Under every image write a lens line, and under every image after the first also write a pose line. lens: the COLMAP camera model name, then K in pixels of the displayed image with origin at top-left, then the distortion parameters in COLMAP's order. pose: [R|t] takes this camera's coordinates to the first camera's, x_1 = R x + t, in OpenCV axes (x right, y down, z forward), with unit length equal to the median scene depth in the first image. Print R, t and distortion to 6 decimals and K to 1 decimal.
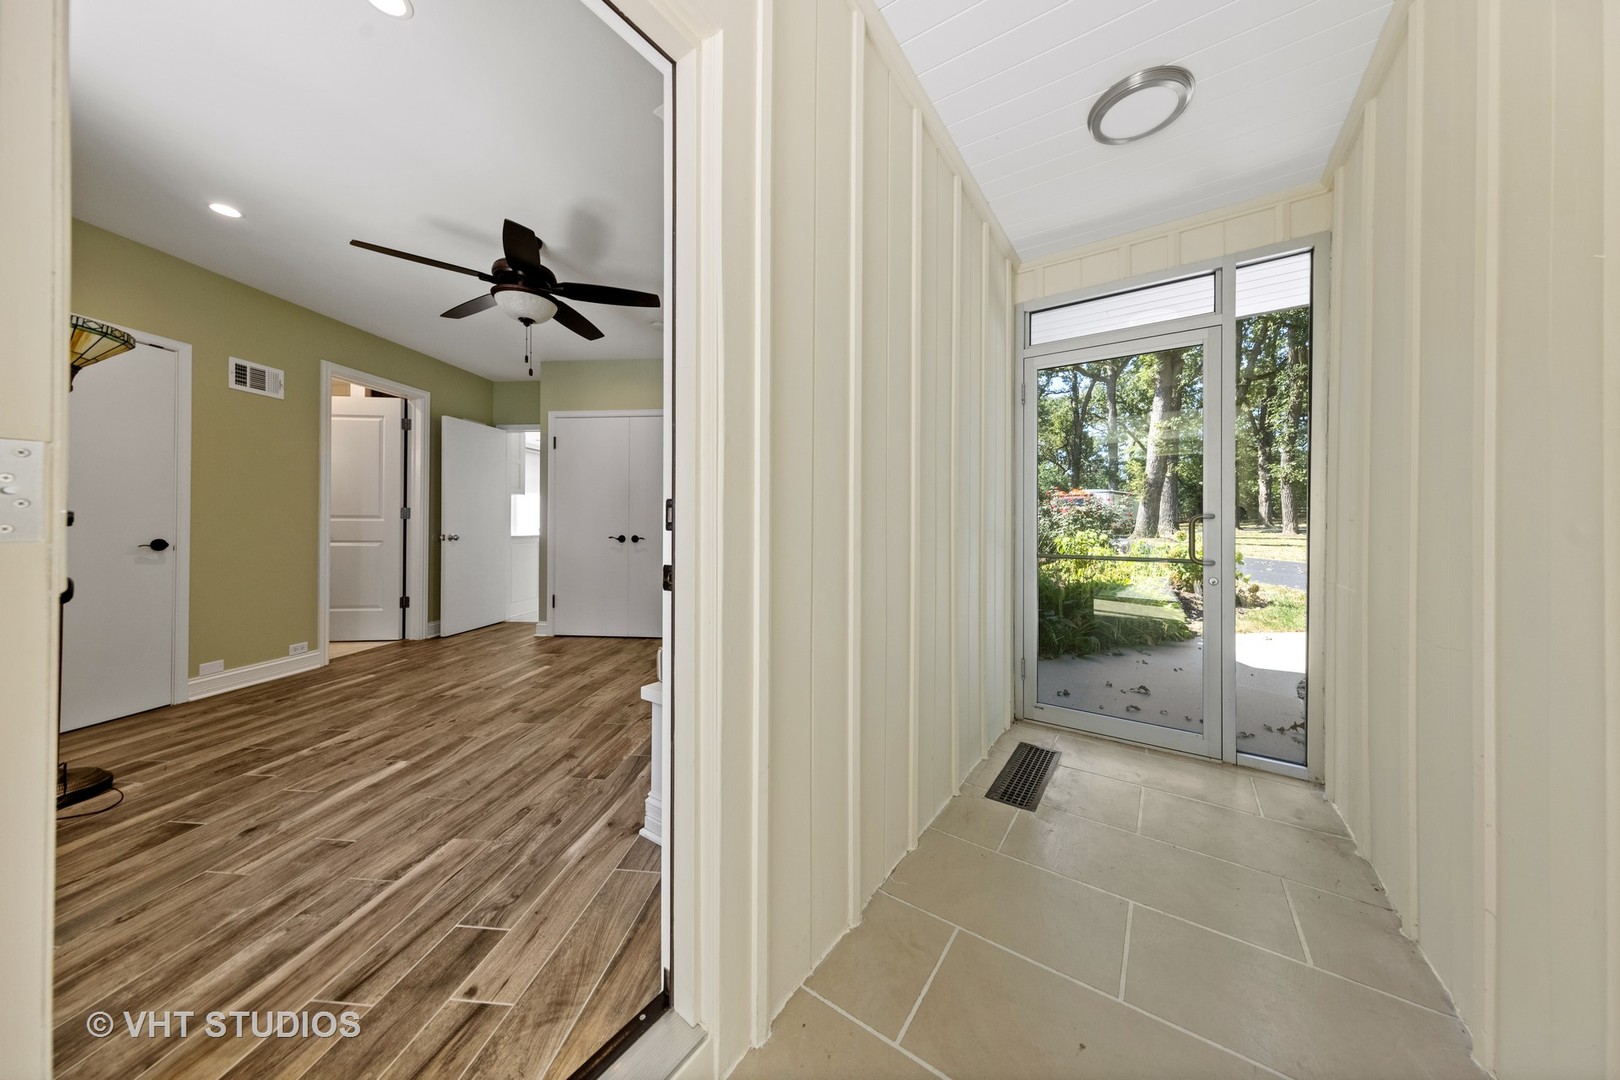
lens RADIAL K [[513.2, 0, 810.7], [0, 513.2, 529.0], [0, 0, 1]] dist [0.000616, -0.000033]
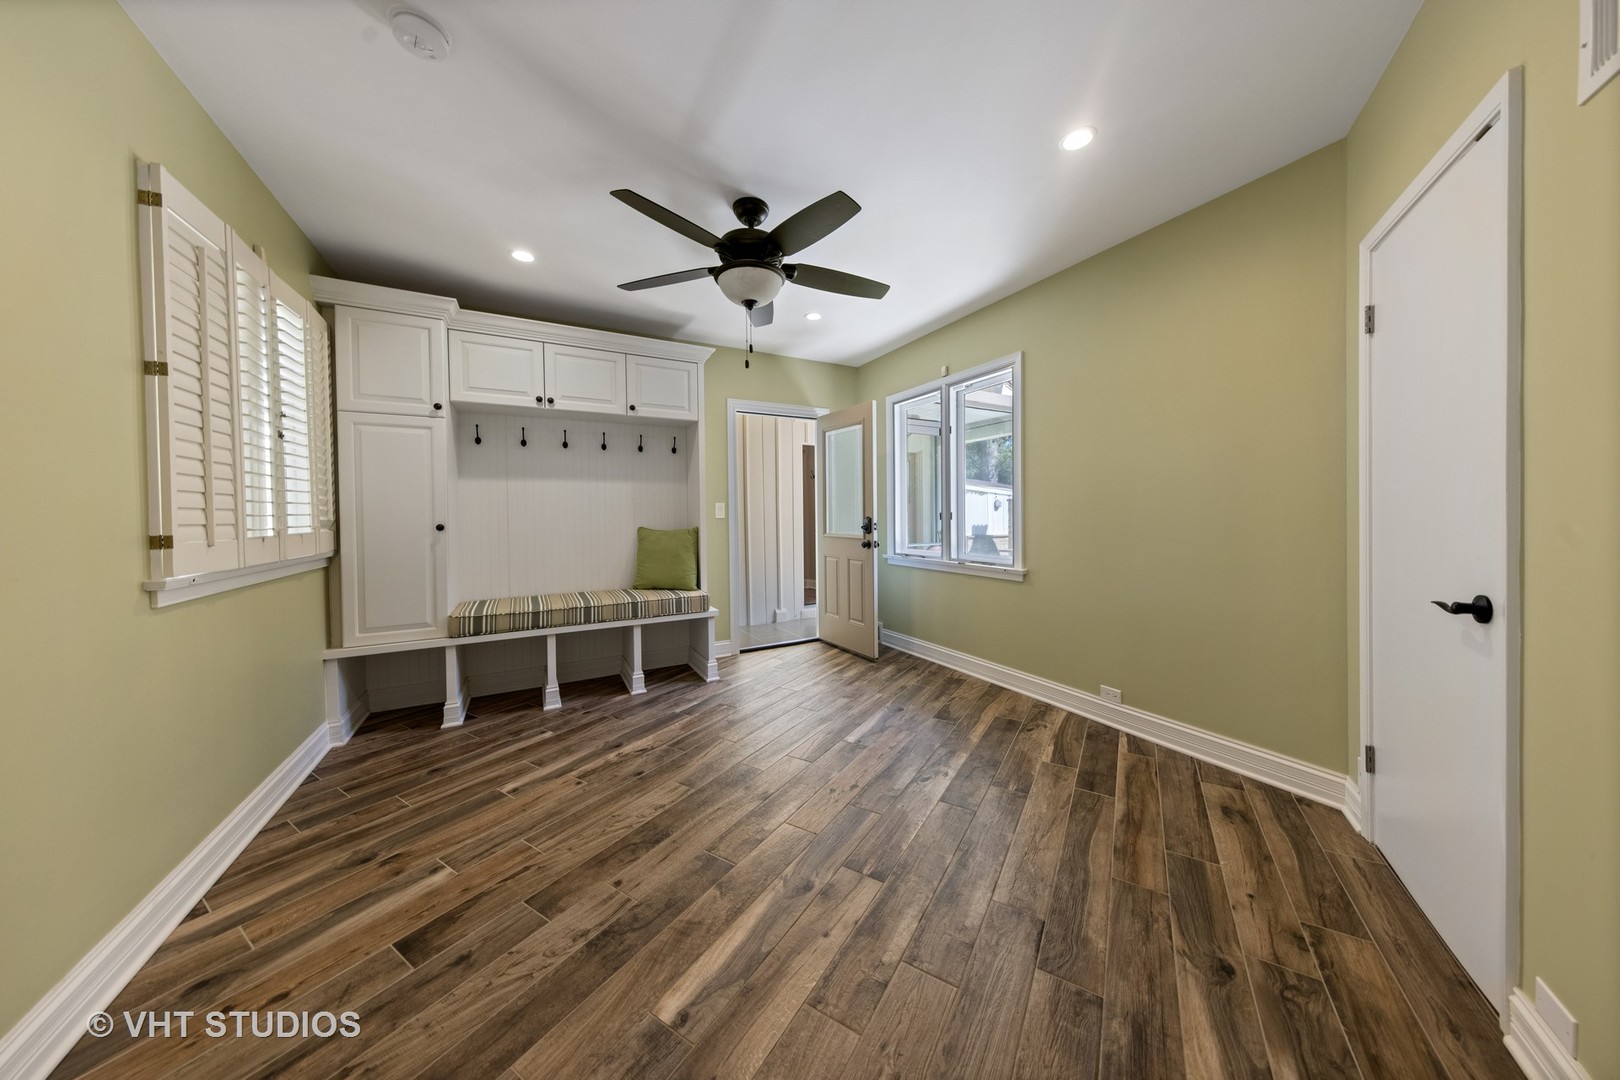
lens RADIAL K [[513.2, 0, 810.2], [0, 513.2, 523.2], [0, 0, 1]] dist [0.000616, -0.000033]
pose [[-0.893401, 0.003202, 0.449249, -0.122808], [0.015360, 0.999608, 0.023422, -0.007466], [-0.448998, 0.027826, -0.893100, 0.205497]]
